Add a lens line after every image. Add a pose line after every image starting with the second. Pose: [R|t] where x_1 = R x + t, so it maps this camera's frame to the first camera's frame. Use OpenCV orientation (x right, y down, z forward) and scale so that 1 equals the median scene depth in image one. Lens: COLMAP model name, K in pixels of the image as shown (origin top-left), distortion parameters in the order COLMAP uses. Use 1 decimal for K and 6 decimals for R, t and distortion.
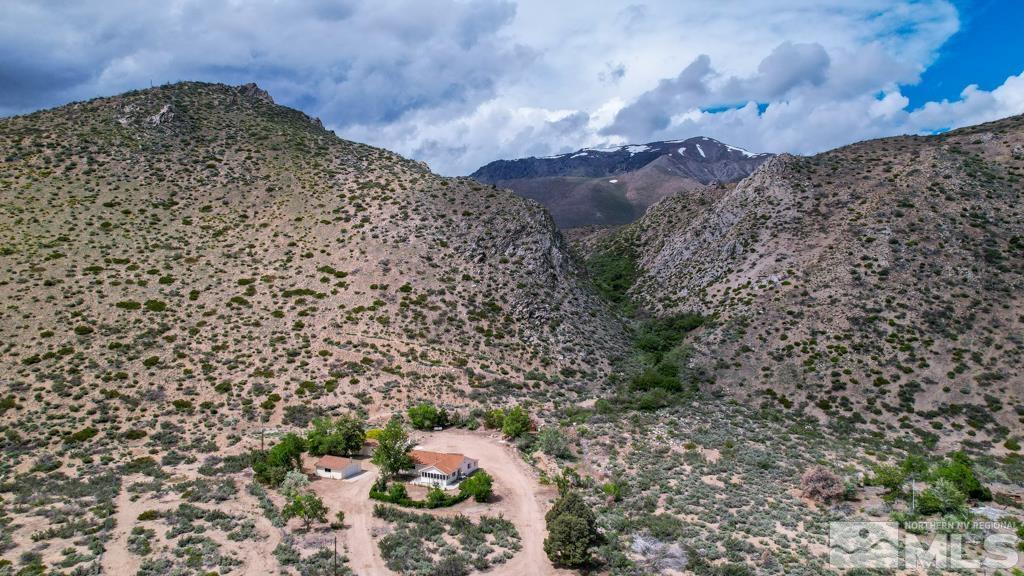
lens RADIAL K [[656.5, 0, 510.9], [0, 656.5, 296.5], [0, 0, 1]] dist [-0.044943, 0.019543]
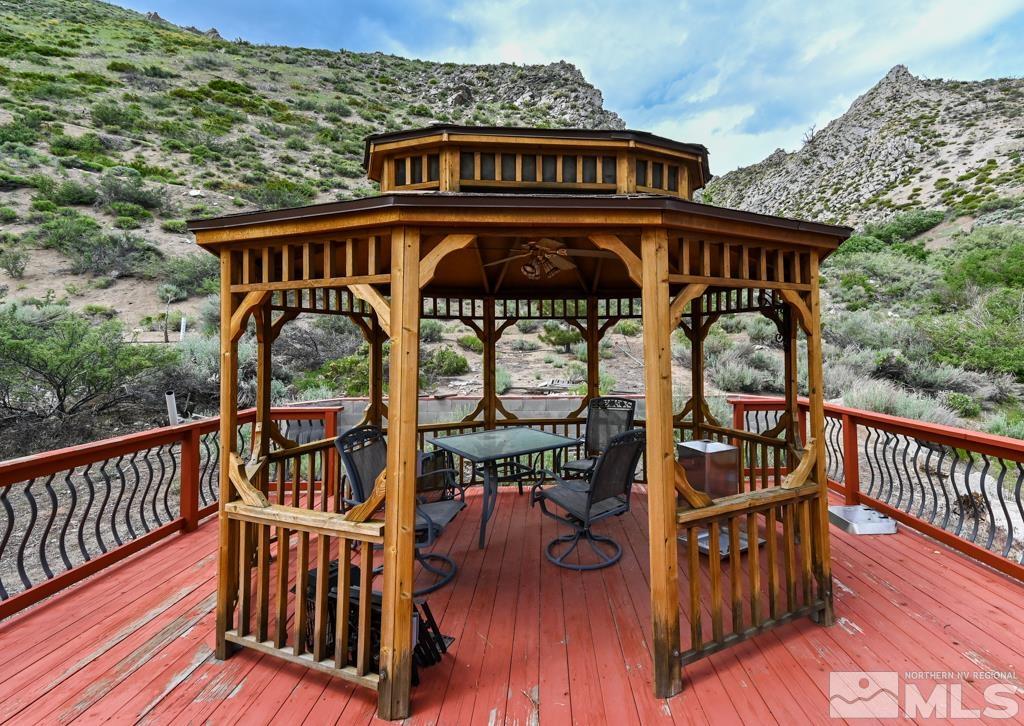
lens RADIAL K [[461.6, 0, 576.9], [0, 461.6, 337.3], [0, 0, 1]] dist [0.020280, 0.000643]
pose [[0.997492, -0.006901, 0.070442, 0.014631], [0.009506, 0.999281, -0.036714, 0.145198], [-0.070138, 0.037291, 0.996840, 0.757978]]
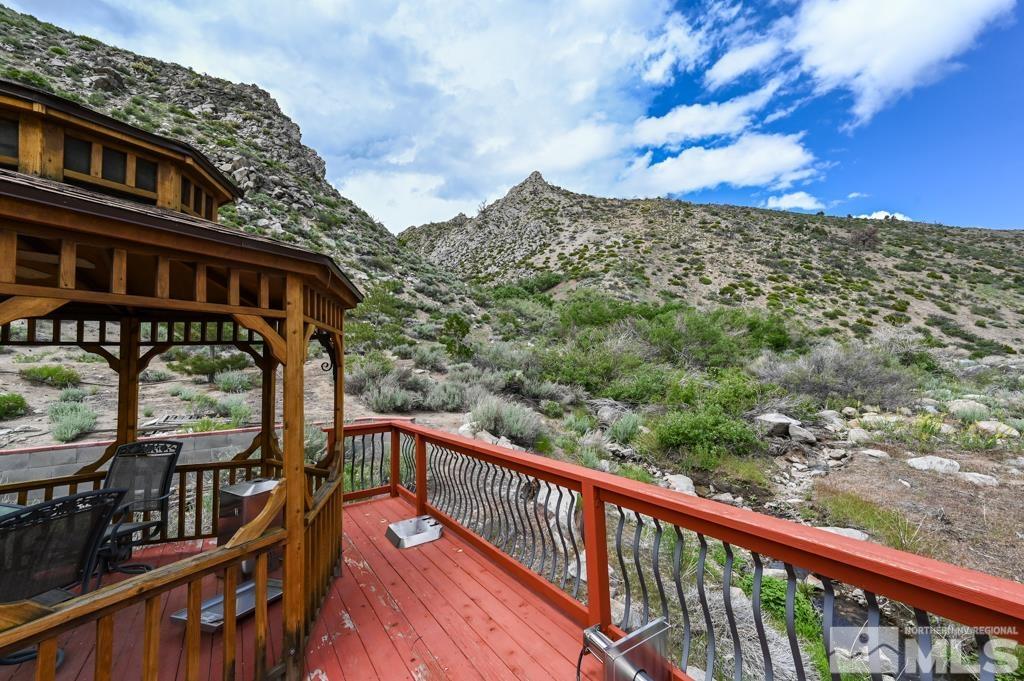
lens RADIAL K [[401.2, 0, 513.4], [0, 401.2, 340.9], [0, 0, 1]] dist [0.018087, 0.002246]
pose [[0.823861, 0.011629, 0.566673, 0.020276], [0.038958, 0.996263, -0.077085, 0.145144], [-0.565452, 0.085583, 0.820329, 0.758433]]
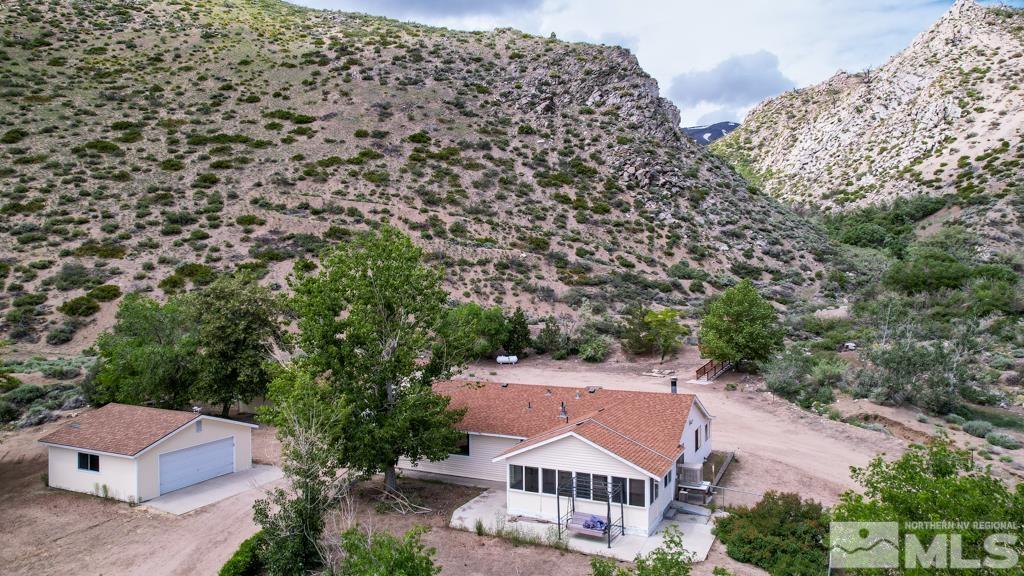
lens RADIAL K [[656.5, 0, 509.1], [0, 656.5, 302.4], [0, 0, 1]] dist [-0.044943, 0.019543]
pose [[0.999631, -0.012694, -0.024023, -0.077566], [0.012788, 0.999911, 0.003738, 0.129131], [0.023973, -0.004044, 0.999704, 0.474692]]
